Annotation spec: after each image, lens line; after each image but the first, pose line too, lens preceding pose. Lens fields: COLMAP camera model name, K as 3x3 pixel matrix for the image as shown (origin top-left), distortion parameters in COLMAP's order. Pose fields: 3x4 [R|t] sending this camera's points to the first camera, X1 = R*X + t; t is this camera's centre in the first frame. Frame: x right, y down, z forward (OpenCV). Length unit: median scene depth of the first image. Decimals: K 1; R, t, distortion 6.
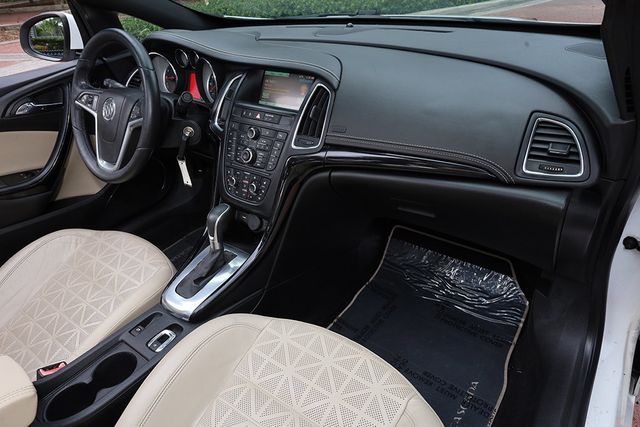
lens RADIAL K [[426.5, 0, 321.0], [0, 426.5, 211.7], [0, 0, 1]] dist [0.012830, -0.001620]
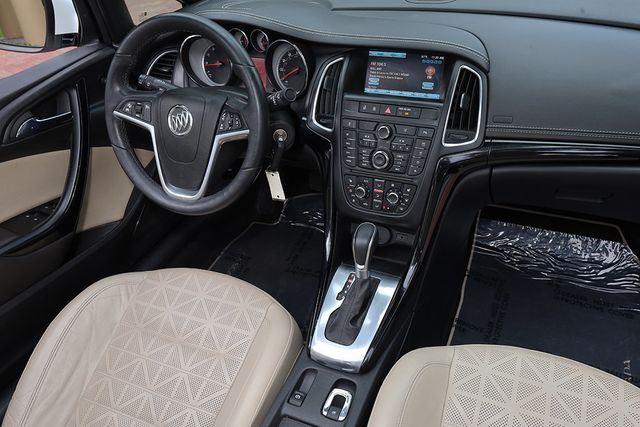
lens RADIAL K [[403.0, 0, 320.3], [0, 403.0, 199.2], [0, 0, 1]] dist [0.000083, 0.000115]
pose [[0.958903, -0.157584, 0.235948, -0.478665], [0.133930, 0.984501, 0.113224, -0.160394], [-0.250134, -0.076970, 0.965147, 0.272085]]
